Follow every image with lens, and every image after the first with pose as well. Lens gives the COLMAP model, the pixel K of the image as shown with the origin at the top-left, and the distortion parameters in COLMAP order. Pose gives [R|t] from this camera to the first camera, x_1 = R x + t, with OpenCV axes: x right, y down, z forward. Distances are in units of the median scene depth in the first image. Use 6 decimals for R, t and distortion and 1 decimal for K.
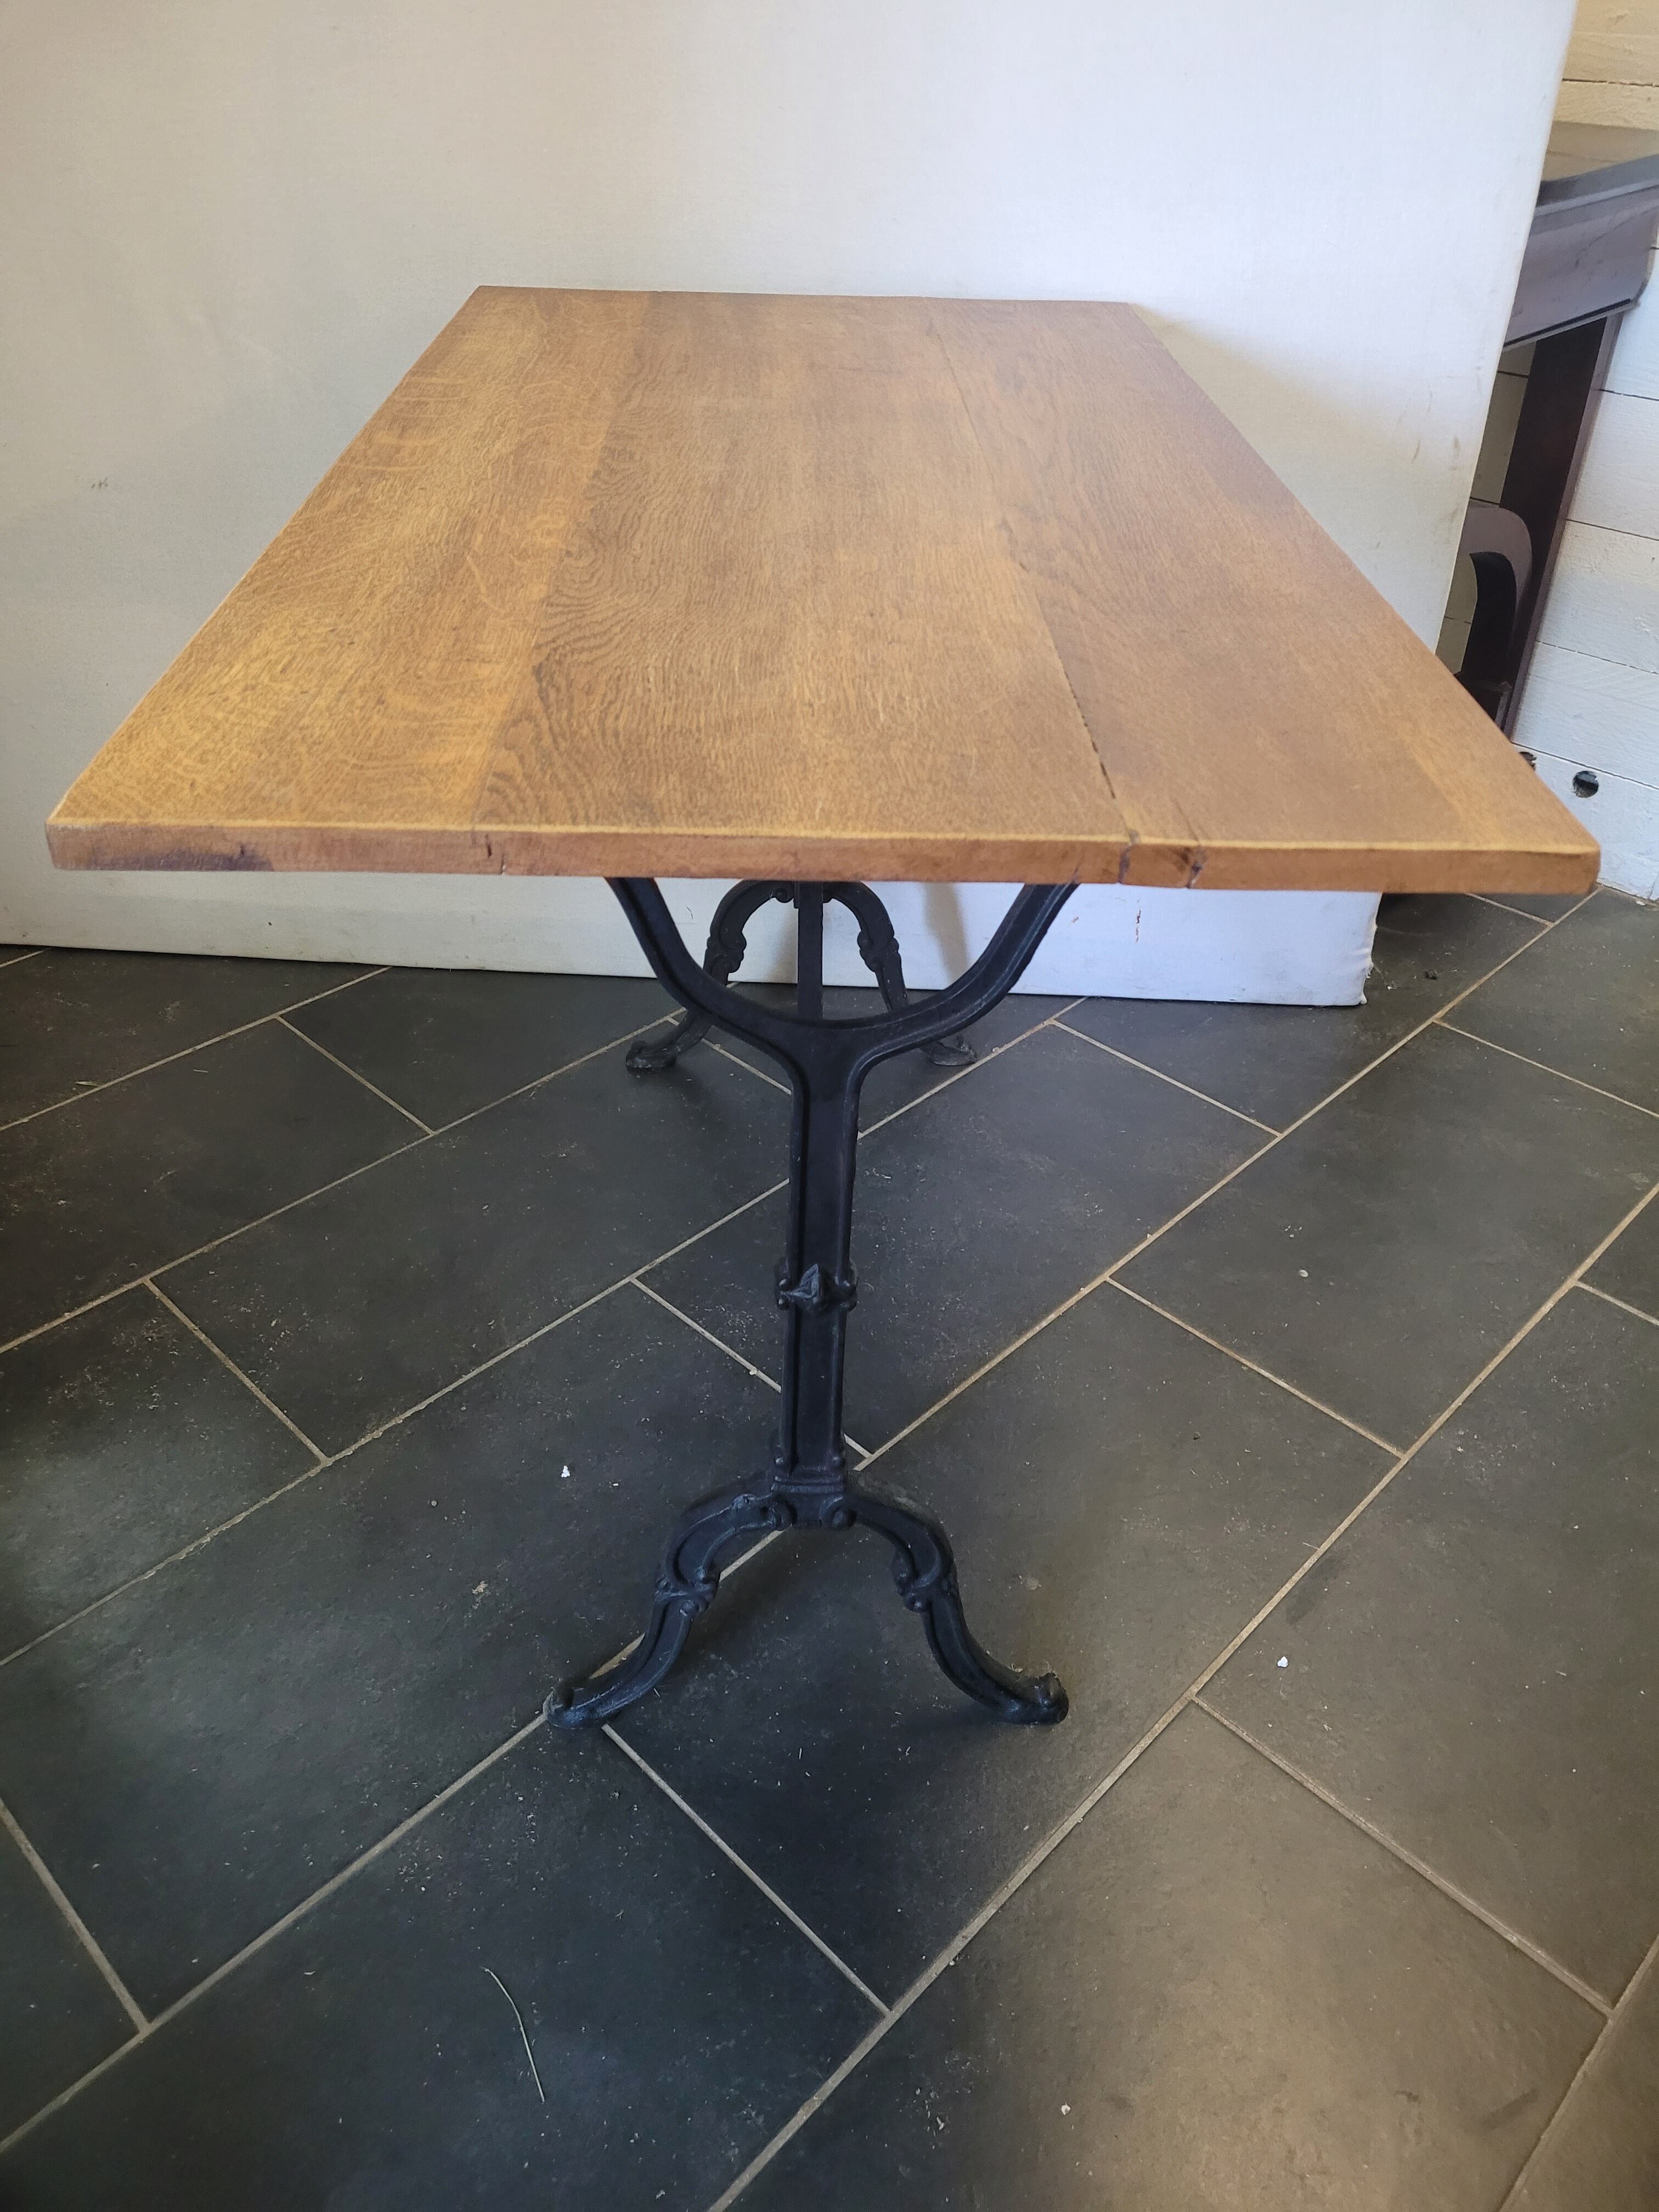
lens RADIAL K [[1655.6, 0, 863.0], [0, 1655.6, 1075.0], [0, 0, 1]] dist [0.061855, -0.054224]
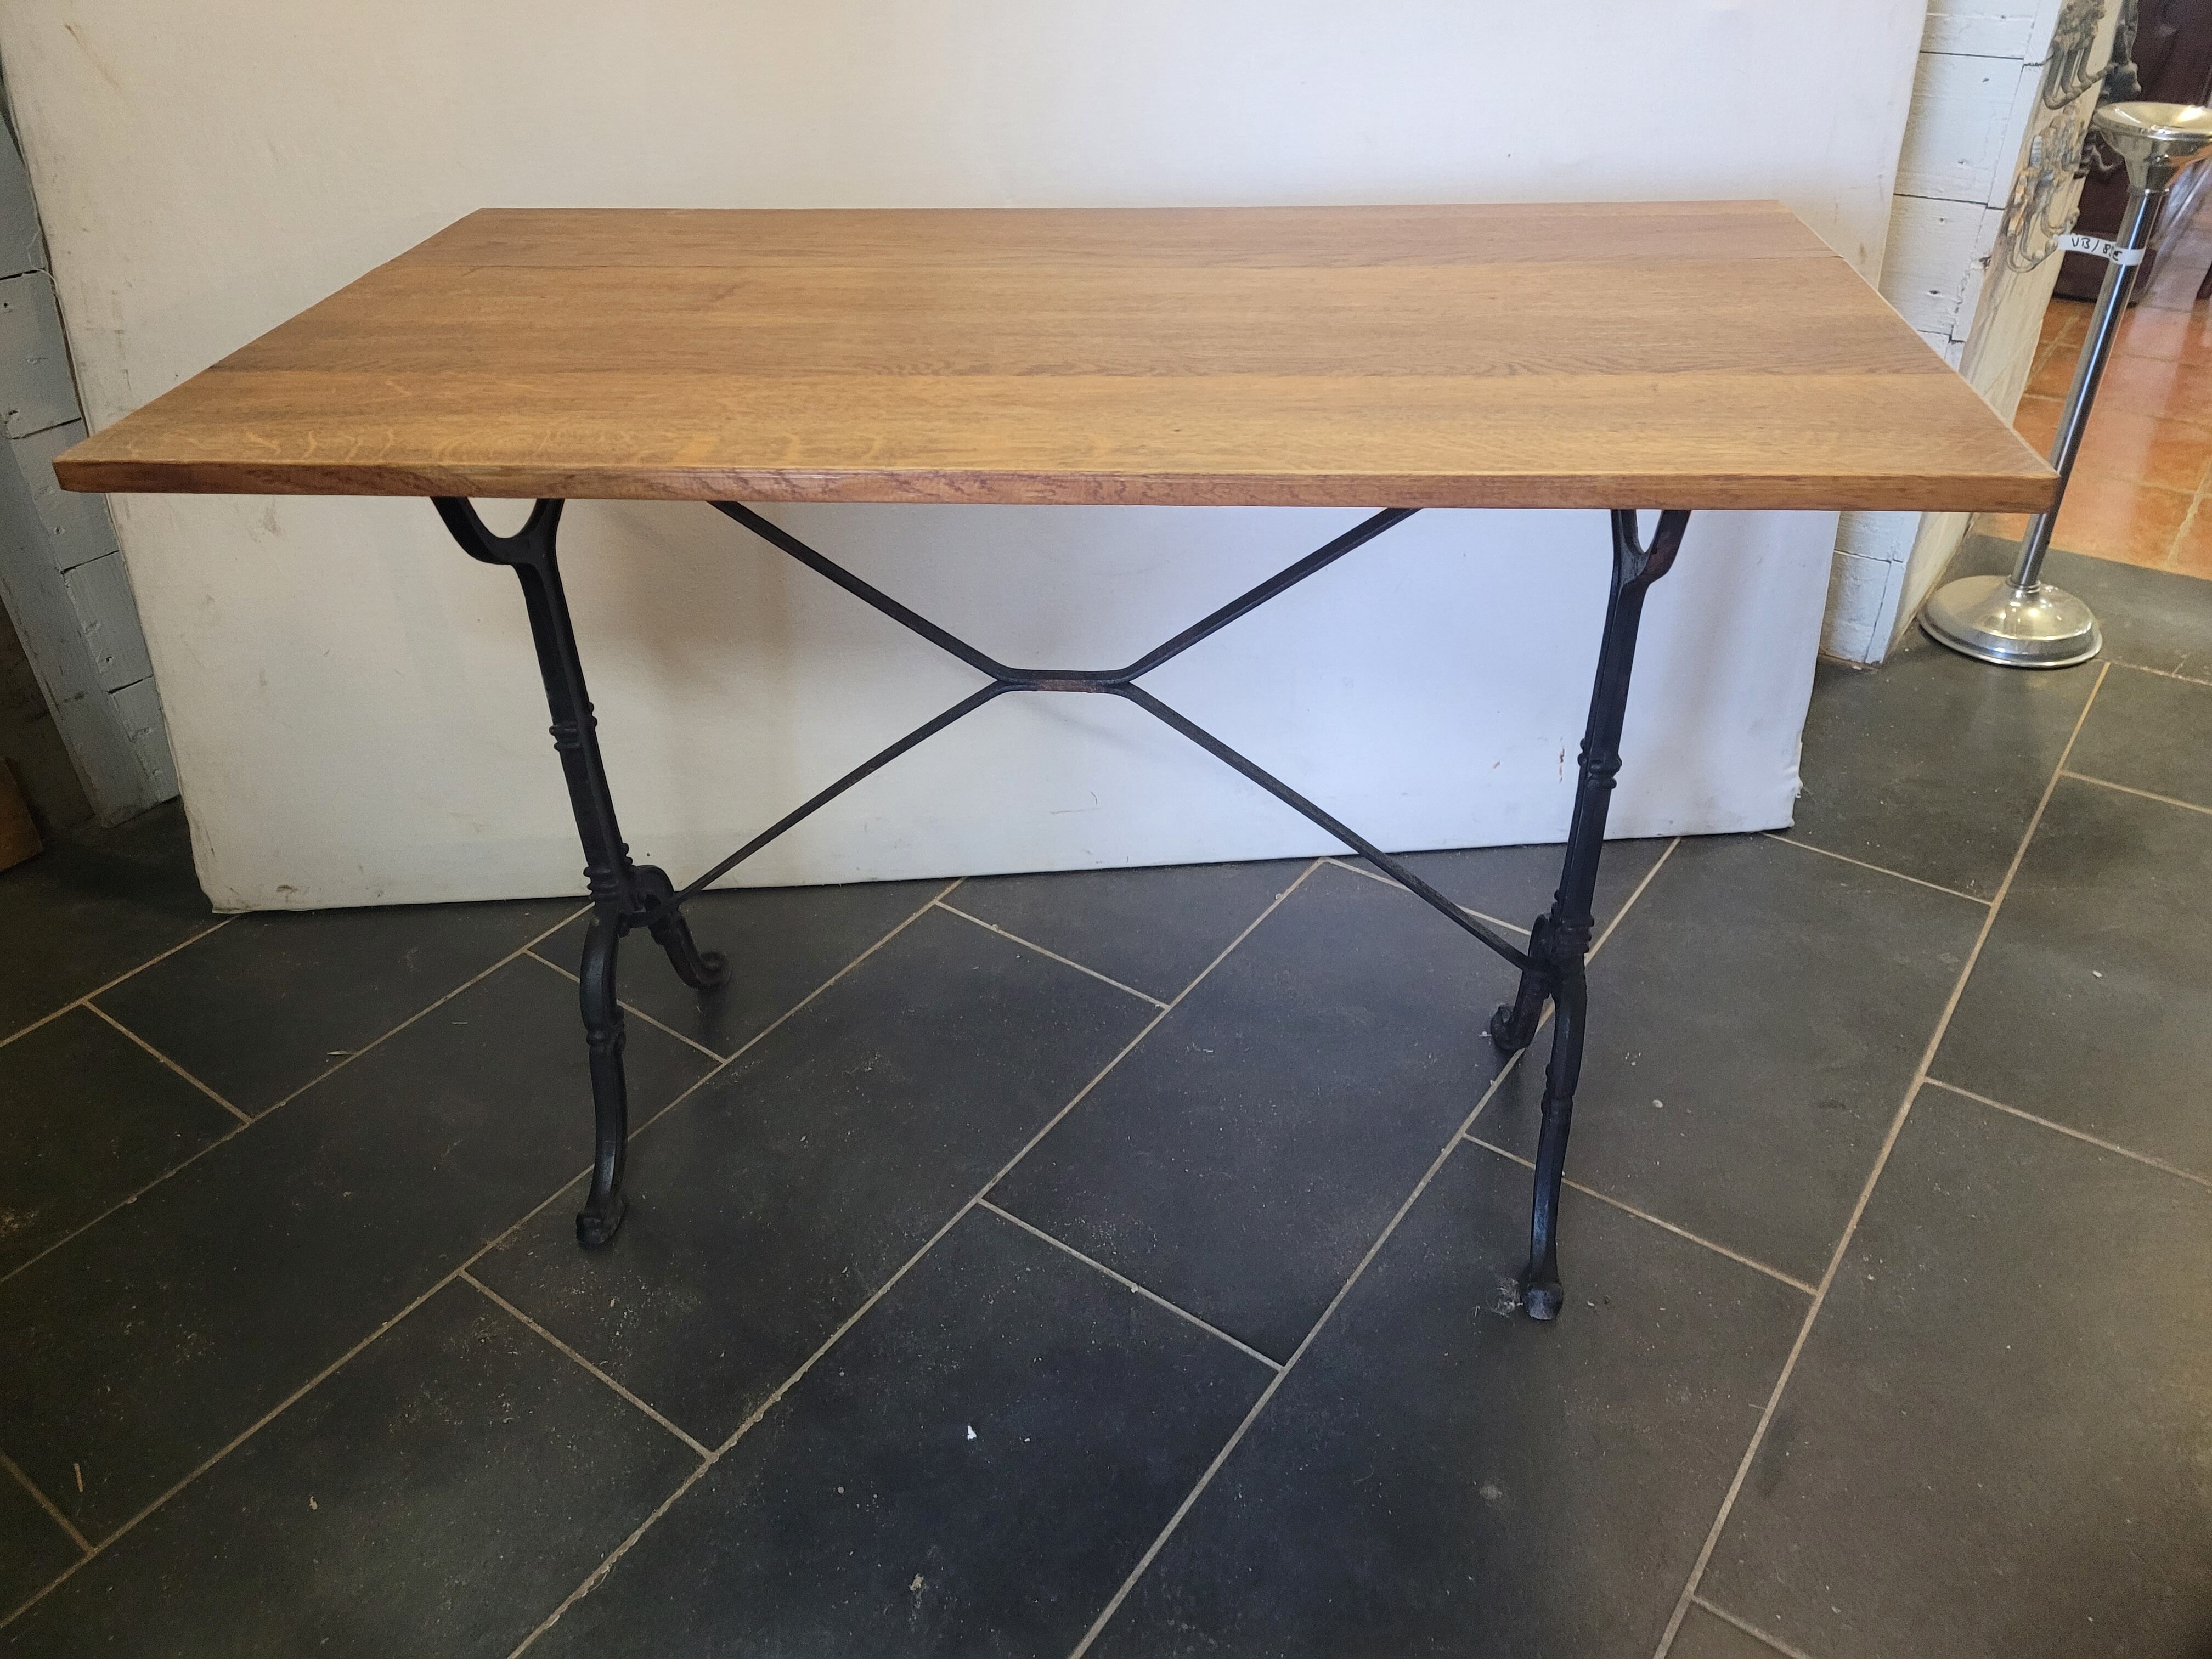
lens RADIAL K [[1655.6, 0, 1055.0], [0, 1655.6, 786.2], [0, 0, 1]] dist [0.061855, -0.054224]
pose [[0.990623, -0.112933, 0.076897, -0.161819], [0.115731, 0.992734, -0.032947, -0.085853], [-0.072618, 0.041537, 0.996495, 0.044097]]
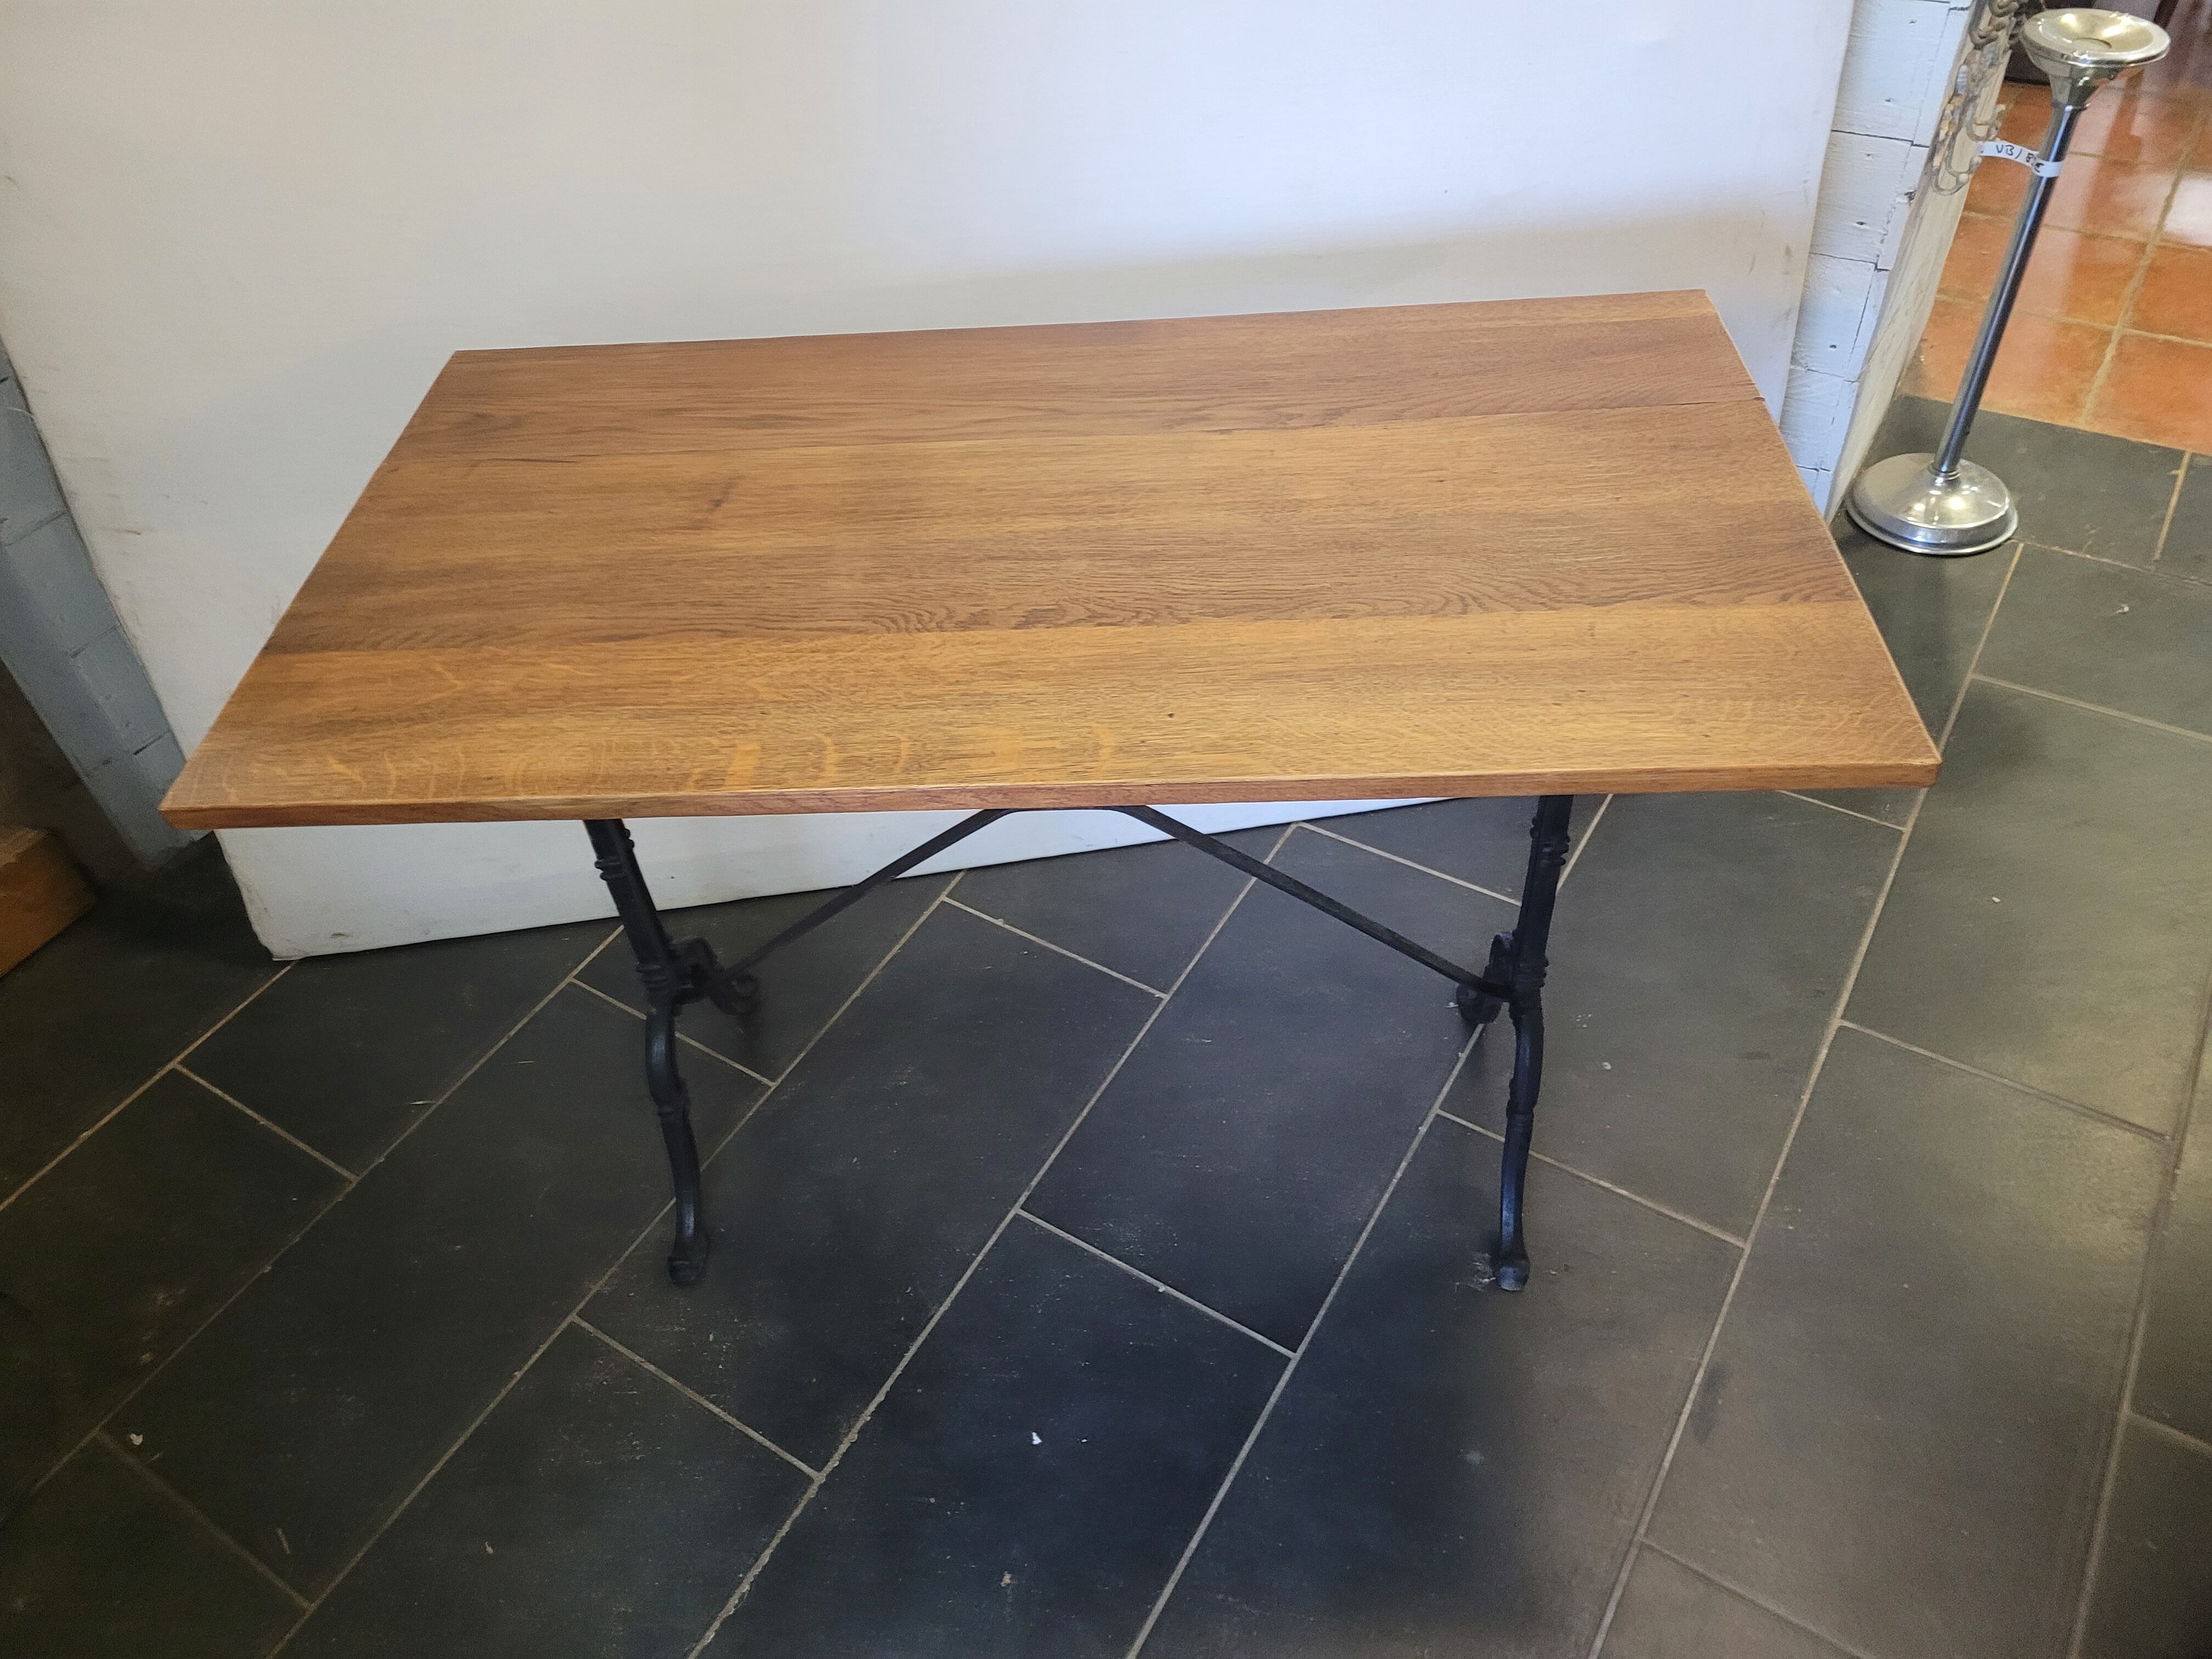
lens RADIAL K [[1655.6, 0, 1048.3], [0, 1655.6, 791.0], [0, 0, 1]] dist [0.061855, -0.054224]
pose [[0.975651, -0.207158, 0.072047, -0.160274], [0.194632, 0.969180, 0.151025, -0.342023], [-0.101113, -0.133324, 0.985901, -0.037390]]
